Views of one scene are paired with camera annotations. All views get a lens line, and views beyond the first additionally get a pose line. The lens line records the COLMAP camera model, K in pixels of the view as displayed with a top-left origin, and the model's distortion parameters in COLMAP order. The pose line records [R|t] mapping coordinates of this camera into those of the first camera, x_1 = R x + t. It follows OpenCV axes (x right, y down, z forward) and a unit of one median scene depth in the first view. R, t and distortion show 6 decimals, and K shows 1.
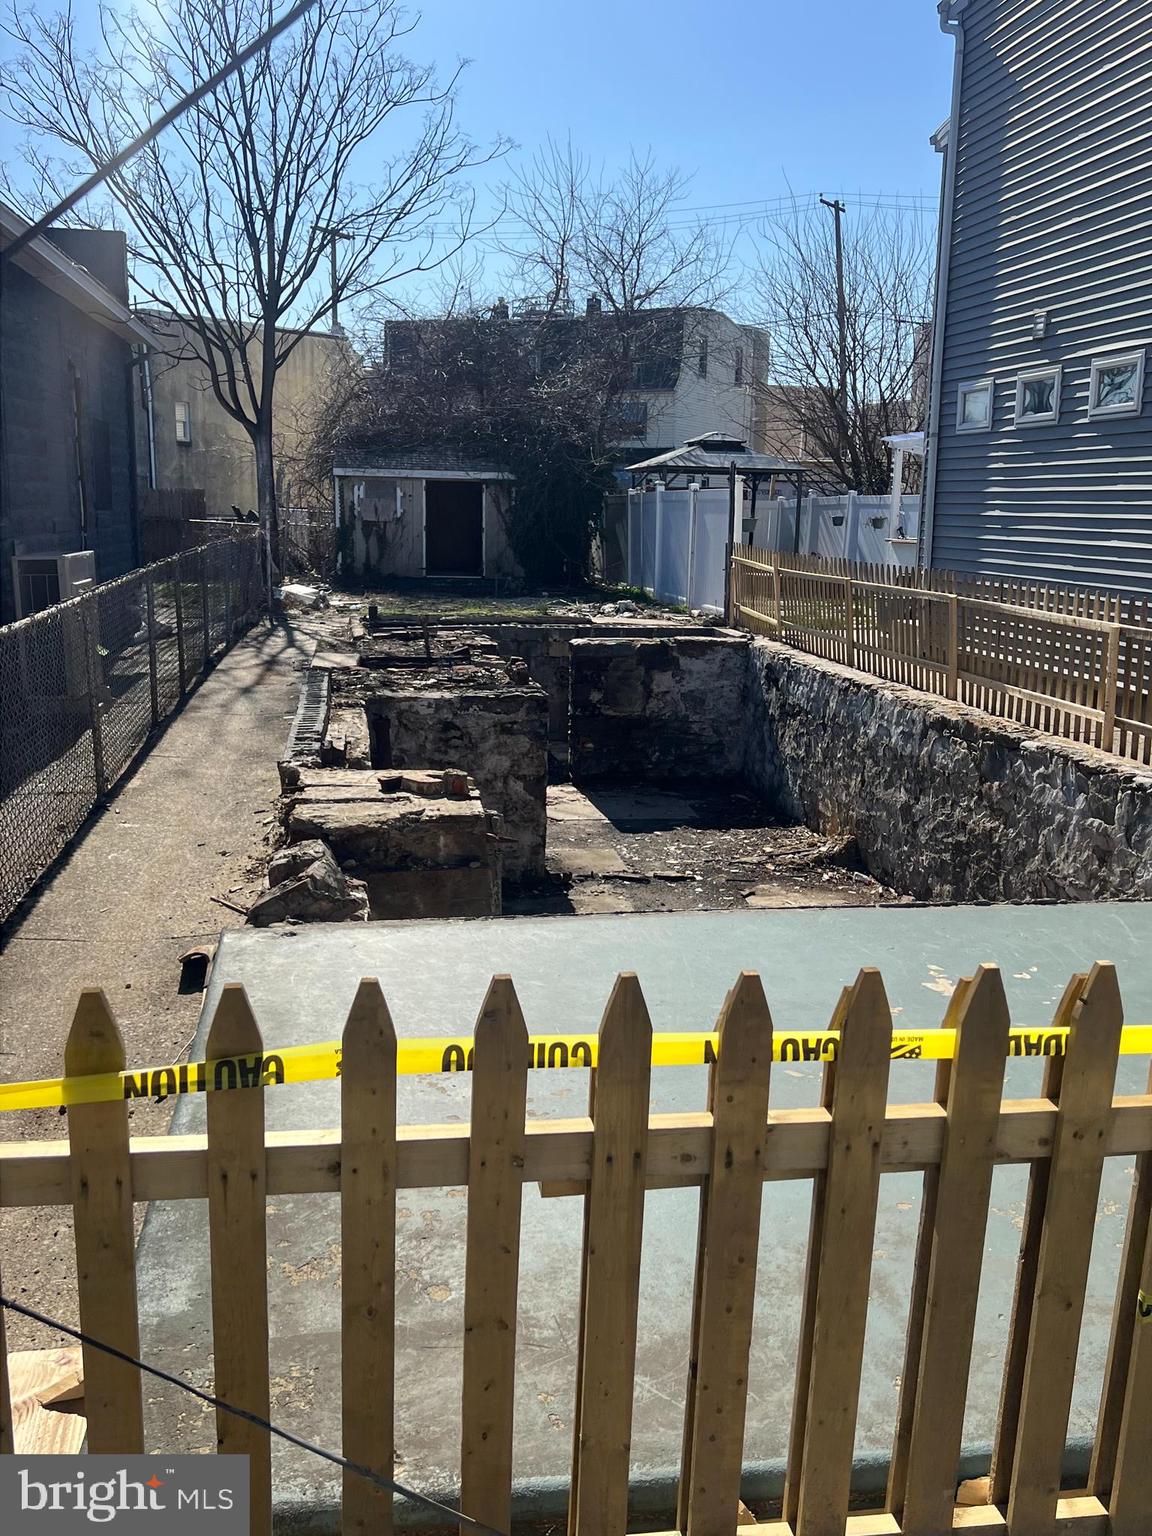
lens RADIAL K [[1449.4, 0, 557.4], [0, 1449.4, 772.6], [0, 0, 1]] dist [0.080457, -0.096061]
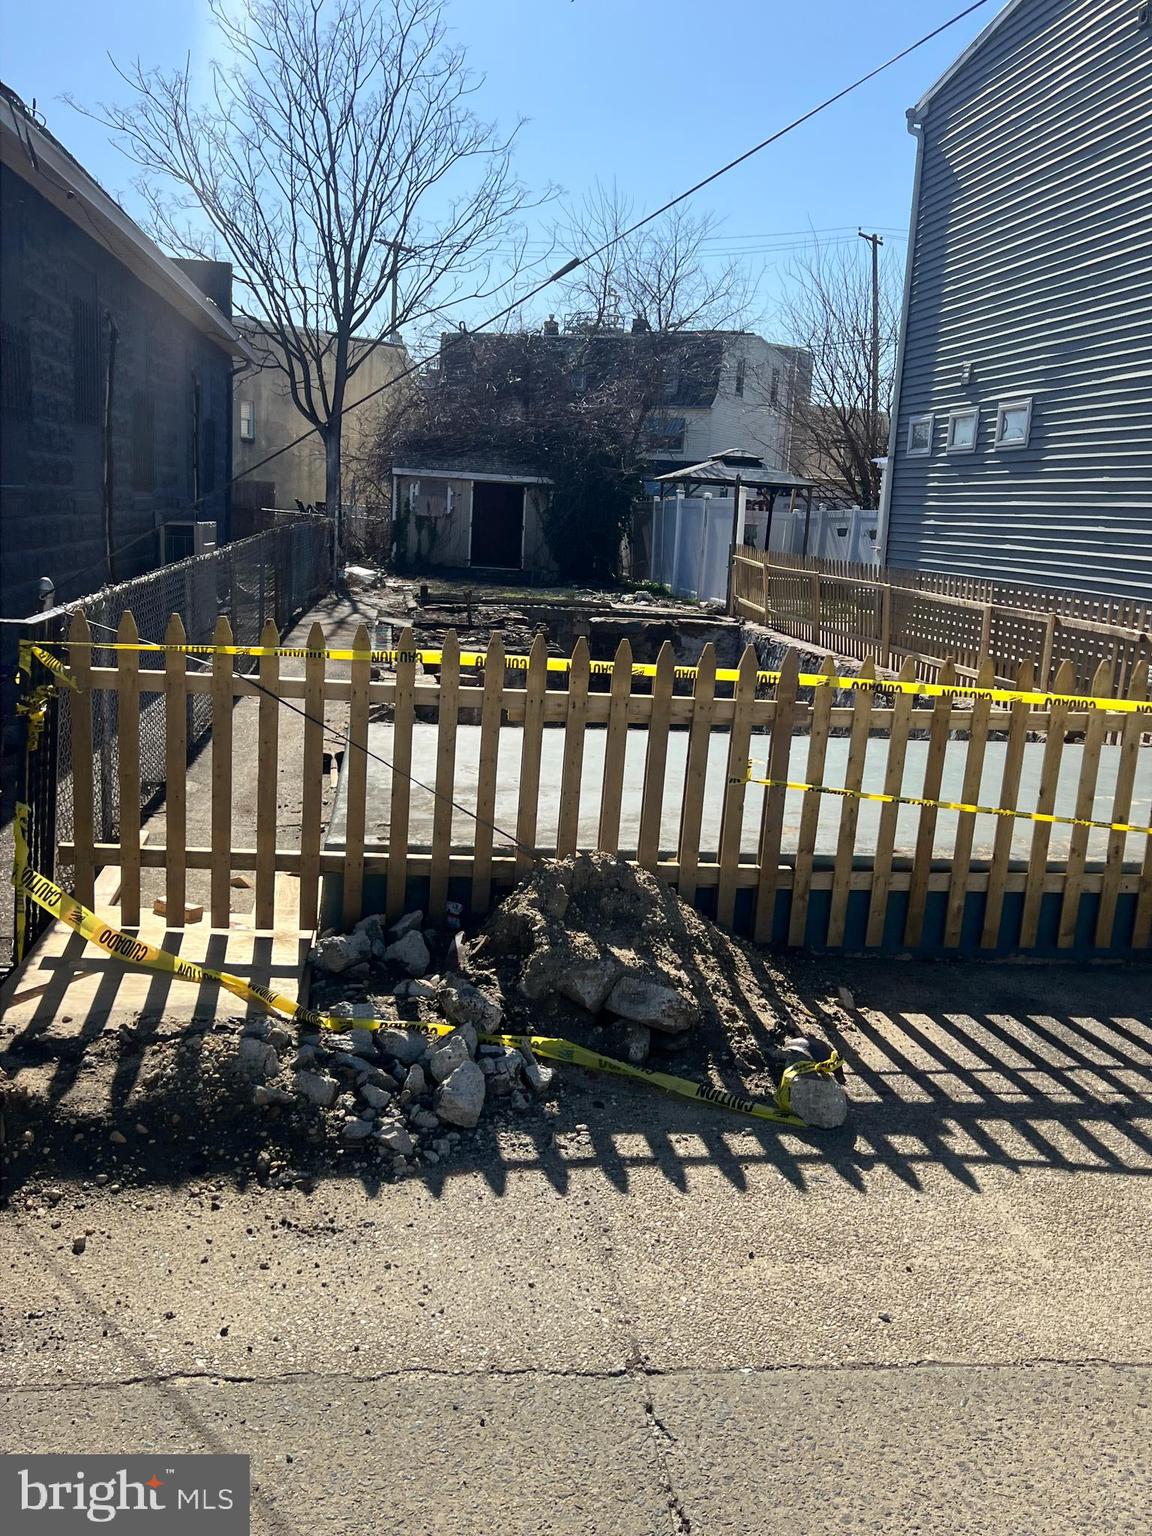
lens RADIAL K [[1431.1, 0, 577.4], [0, 1431.1, 730.5], [0, 0, 1]] dist [0.132642, -0.239780]
pose [[0.999141, 0.039979, -0.010935, 0.010349], [-0.040310, 0.998678, -0.031899, 0.026111], [0.009645, 0.032313, 0.999431, -0.115580]]
